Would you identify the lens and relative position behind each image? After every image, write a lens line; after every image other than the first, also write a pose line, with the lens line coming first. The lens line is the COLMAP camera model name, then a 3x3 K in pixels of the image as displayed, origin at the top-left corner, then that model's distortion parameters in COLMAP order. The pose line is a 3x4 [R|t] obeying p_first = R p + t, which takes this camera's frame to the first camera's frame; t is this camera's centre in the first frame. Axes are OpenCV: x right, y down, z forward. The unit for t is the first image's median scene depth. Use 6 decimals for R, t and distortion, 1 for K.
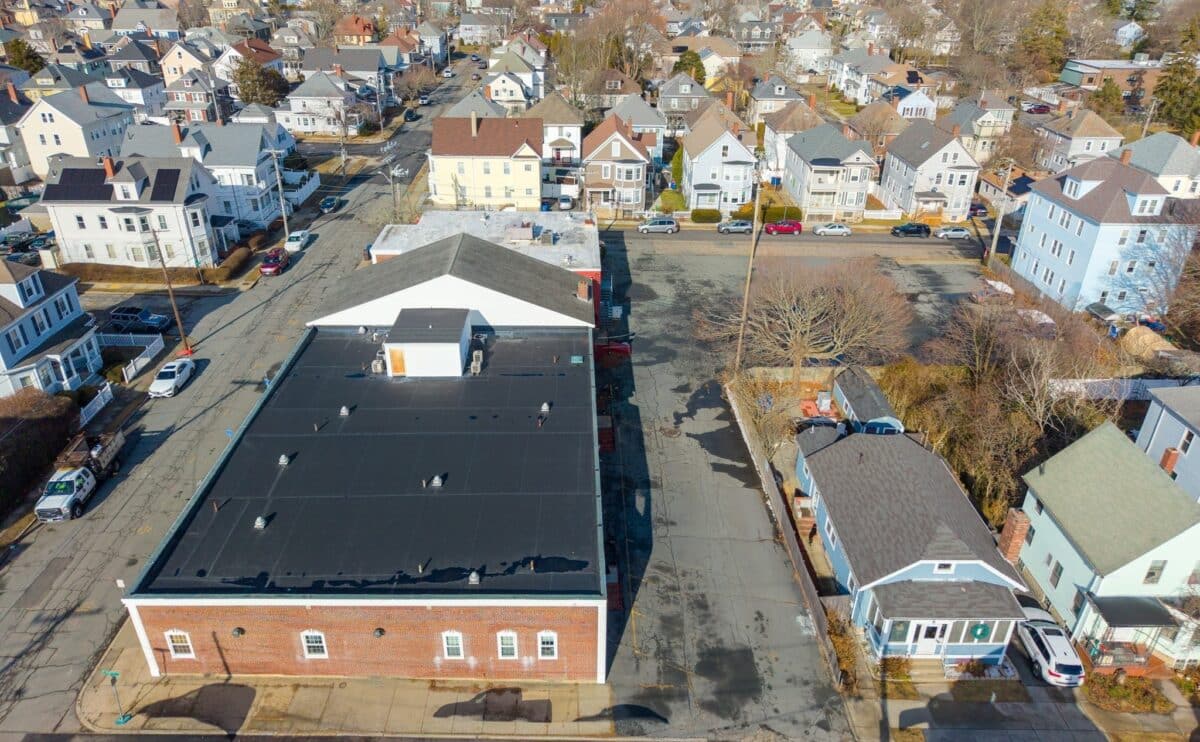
lens RADIAL K [[800.4, 0, 598.0], [0, 800.4, 366.2], [0, 0, 1]] dist [0.024766, -0.022695]
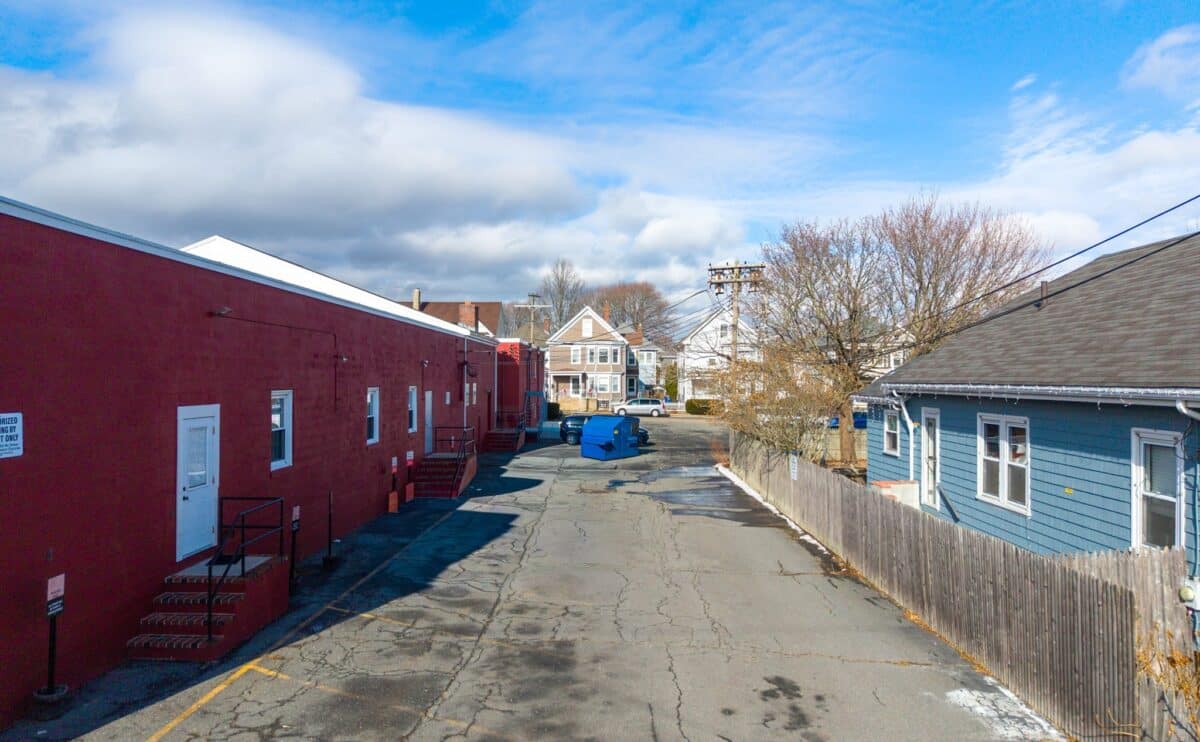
lens RADIAL K [[800.4, 0, 602.7], [0, 800.4, 360.8], [0, 0, 1]] dist [0.024766, -0.022695]
pose [[0.999261, -0.008769, -0.037427, 0.092386], [-0.010478, 0.874635, -0.484668, 0.199008], [0.036985, 0.484702, 0.873897, 0.436964]]
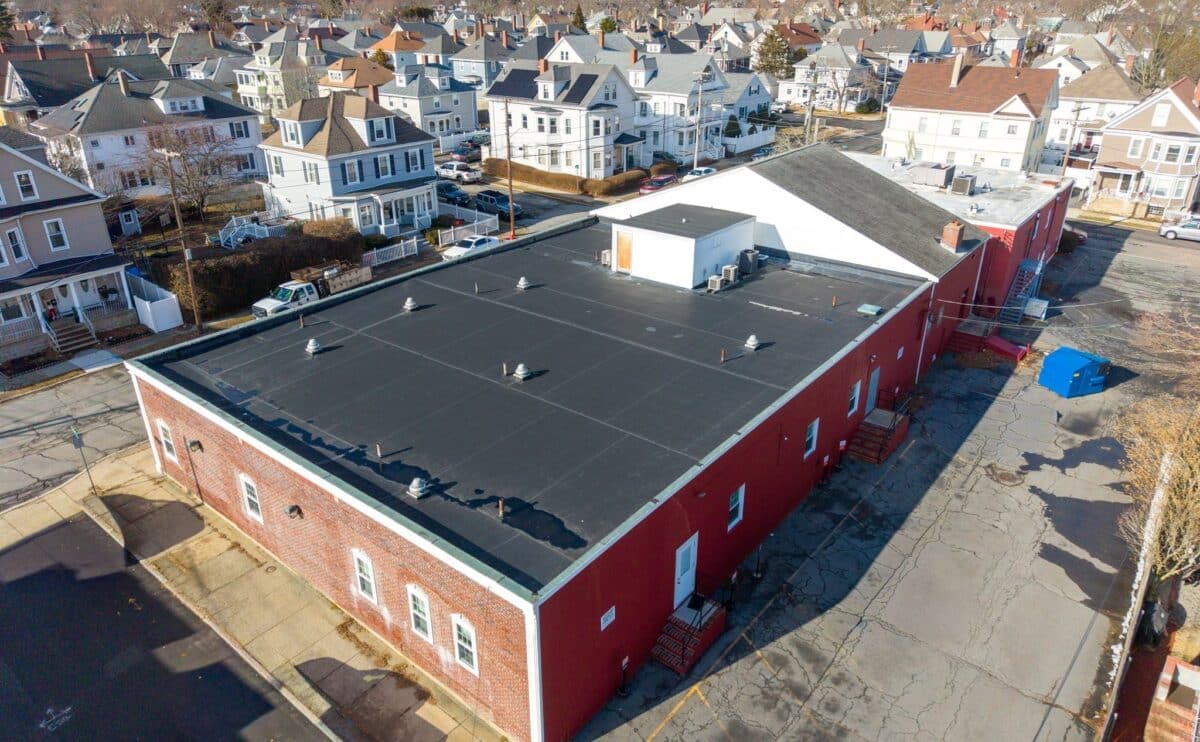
lens RADIAL K [[800.4, 0, 599.3], [0, 800.4, 372.6], [0, 0, 1]] dist [0.024766, -0.022695]
pose [[0.771110, 0.262043, -0.580279, 0.147921], [-0.288305, 0.956298, 0.048729, 0.054382], [0.567689, 0.129722, 0.812959, 0.285998]]
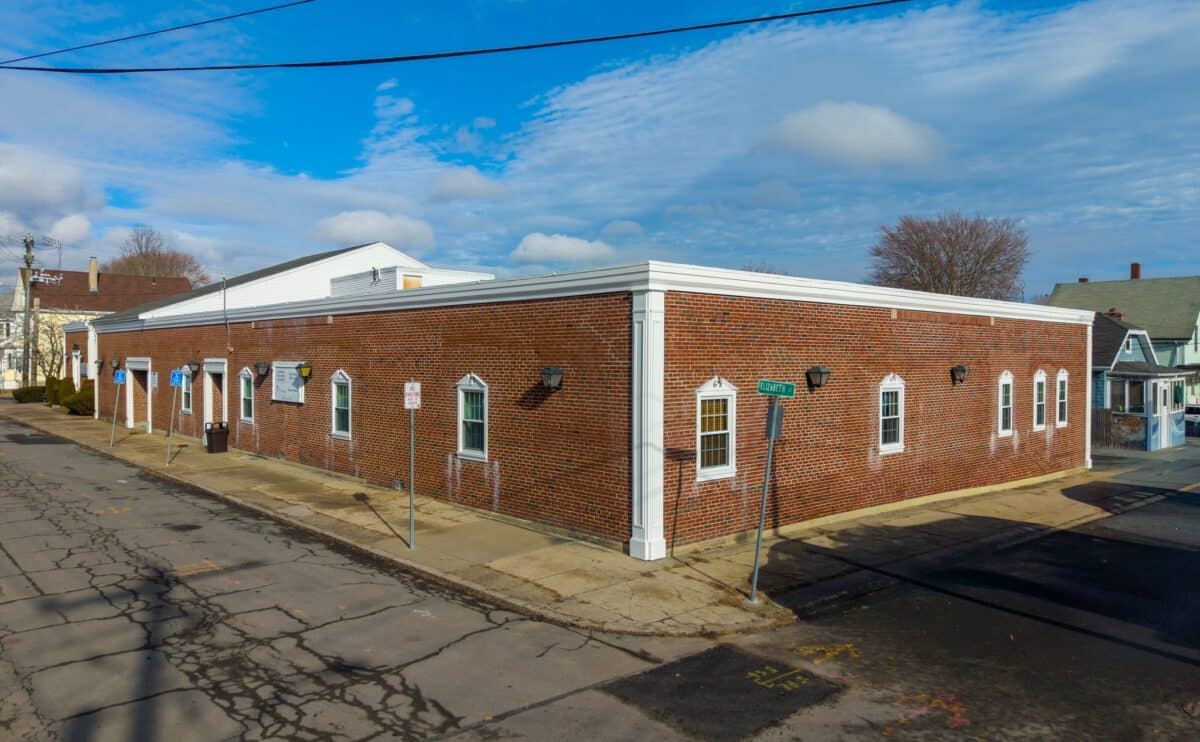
lens RADIAL K [[800.4, 0, 598.3], [0, 800.4, 379.5], [0, 0, 1]] dist [0.024766, -0.022695]
pose [[0.746509, -0.027997, 0.664786, -0.411785], [0.314848, 0.895044, -0.315860, 0.215237], [-0.586169, 0.445099, 0.676973, 0.385179]]
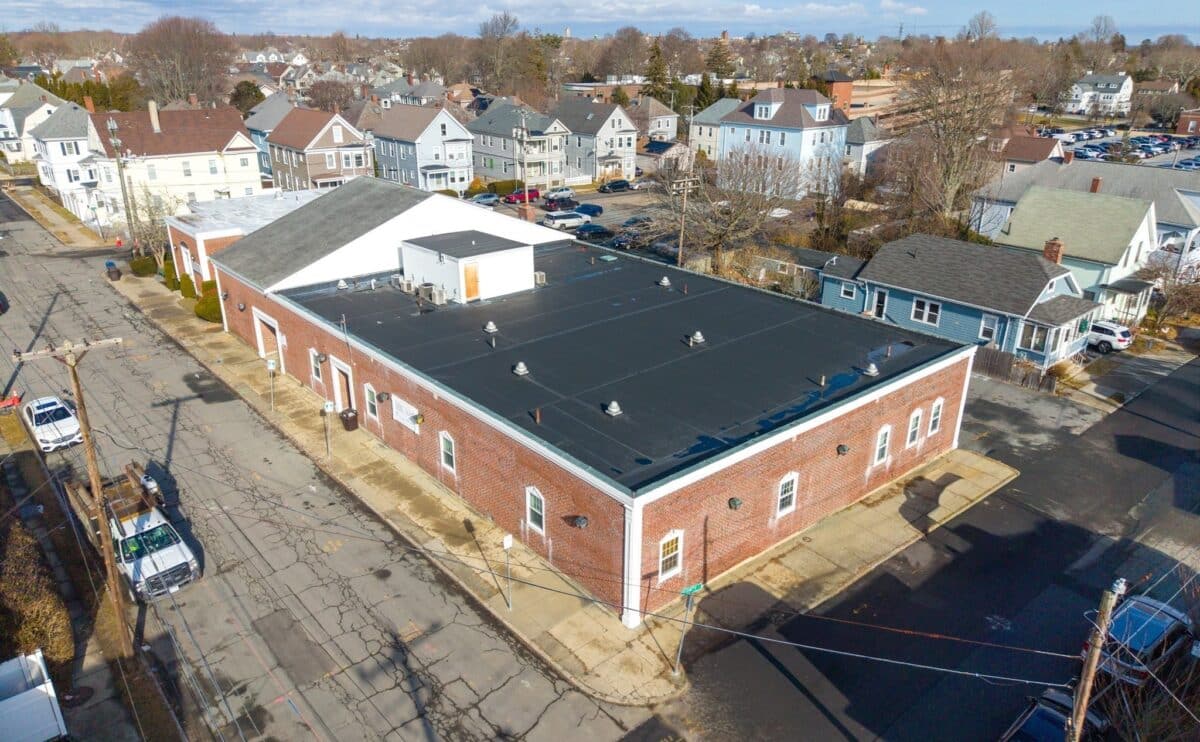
lens RADIAL K [[800.4, 0, 596.7], [0, 800.4, 370.3], [0, 0, 1]] dist [0.024766, -0.022695]
pose [[0.768149, -0.244910, 0.591580, -0.480021], [0.298895, 0.954261, 0.006951, 0.082540], [-0.566223, 0.171481, 0.806217, 0.219709]]
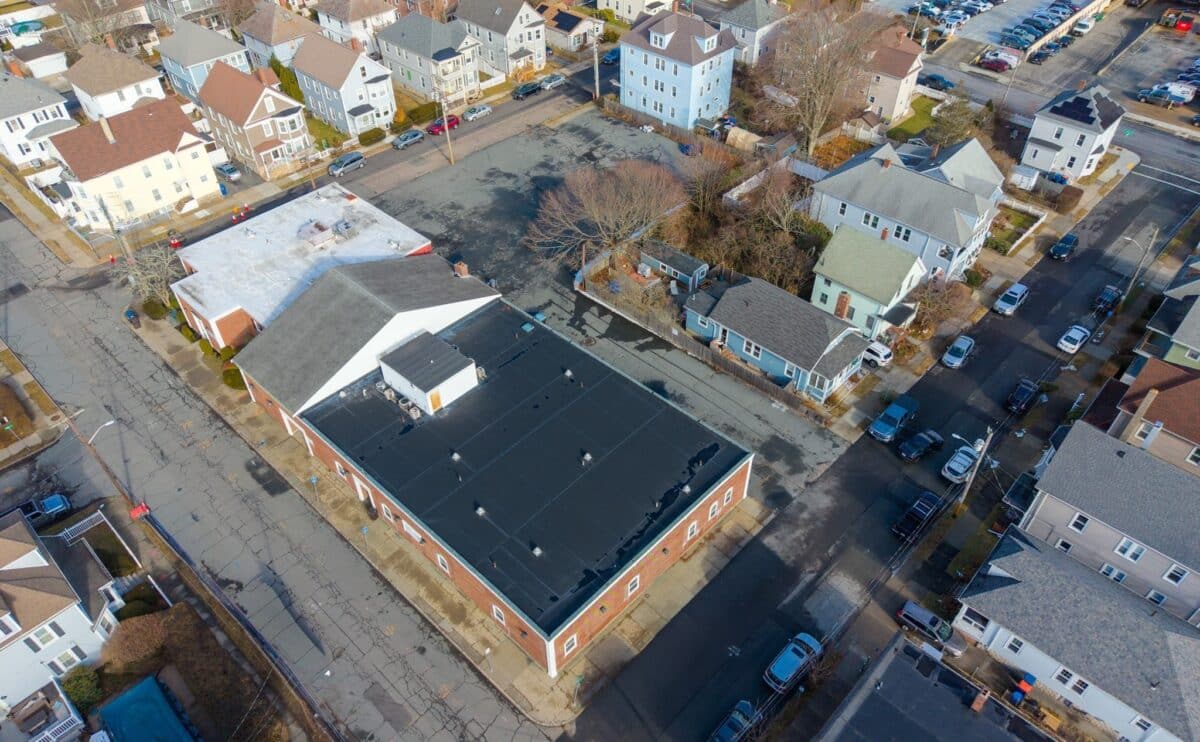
lens RADIAL K [[800.4, 0, 595.4], [0, 800.4, 371.4], [0, 0, 1]] dist [0.024766, -0.022695]
pose [[0.703416, -0.497164, 0.507970, -0.489462], [0.344858, 0.863632, 0.367714, -0.292599], [-0.621513, -0.083478, 0.778943, -0.047366]]
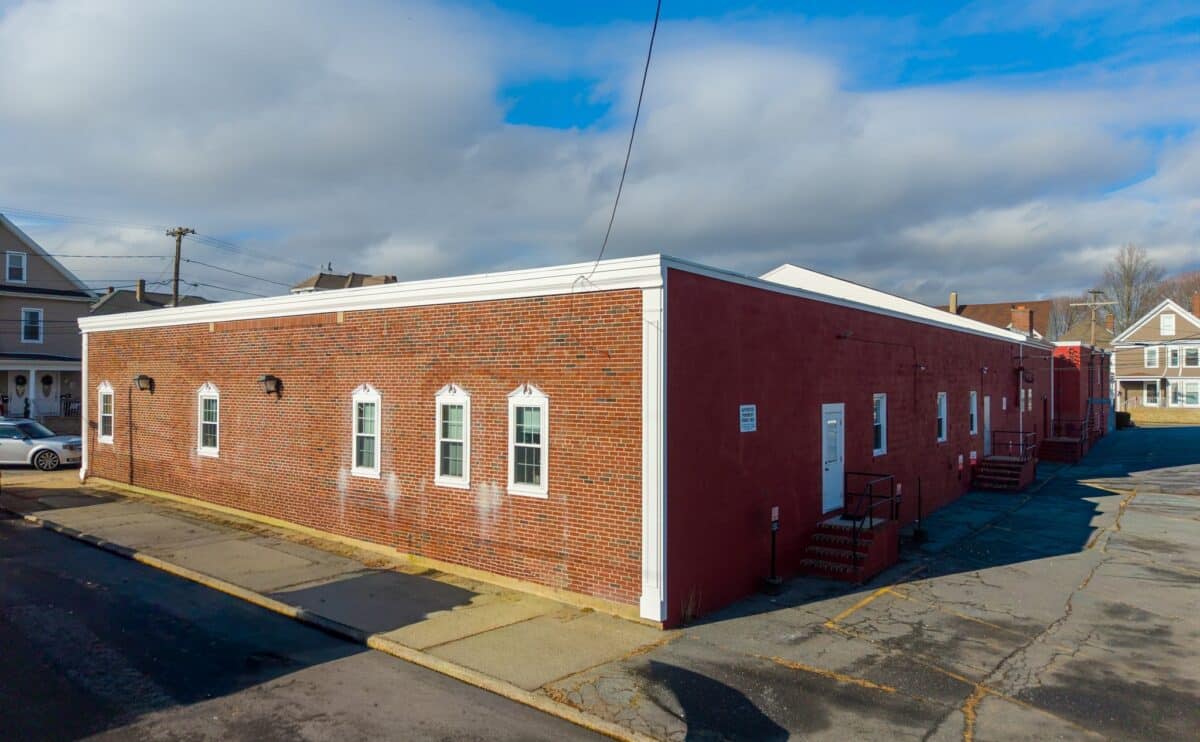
lens RADIAL K [[800.4, 0, 601.1], [0, 800.4, 375.5], [0, 0, 1]] dist [0.024766, -0.022695]
pose [[0.785258, -0.011160, -0.619068, 0.092767], [-0.285078, 0.881040, -0.377490, 0.226094], [0.549636, 0.472910, 0.688662, 0.384735]]
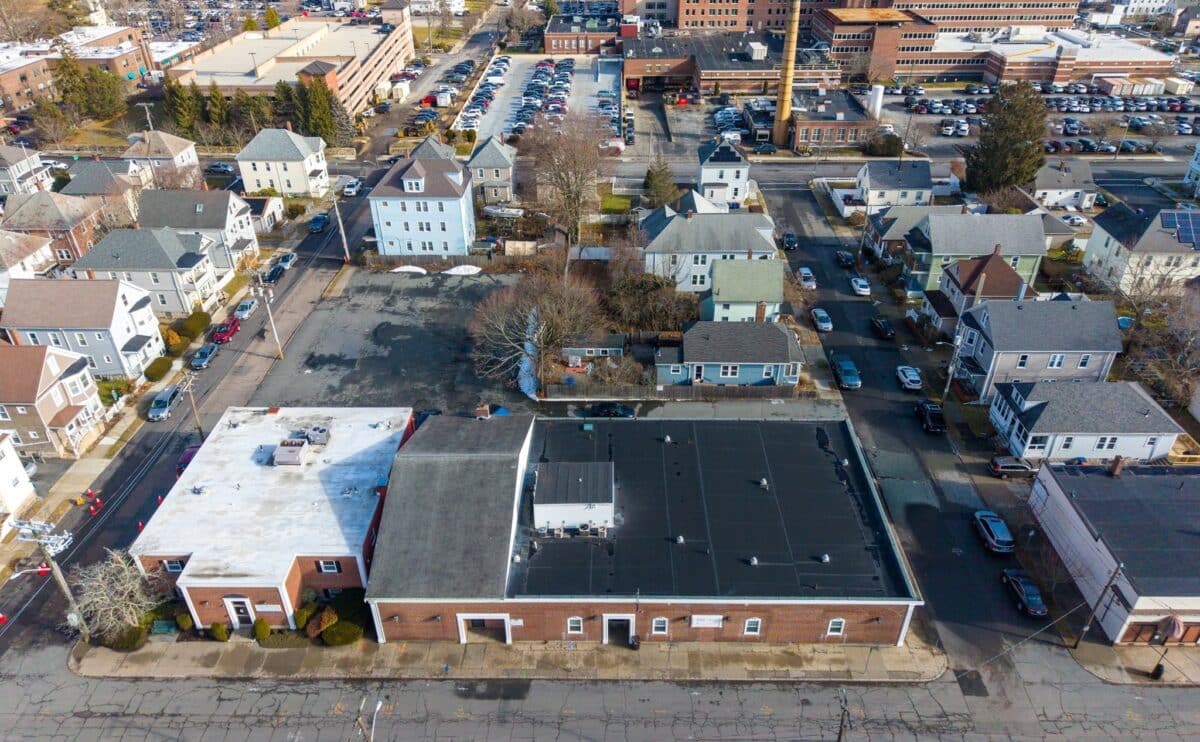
lens RADIAL K [[800.4, 0, 597.3], [0, 800.4, 373.9], [0, 0, 1]] dist [0.024766, -0.022695]
pose [[0.042978, -0.554131, 0.831319, -0.813175], [0.472708, 0.744335, 0.471712, -0.522126], [-0.880170, 0.372698, 0.293933, 0.447841]]
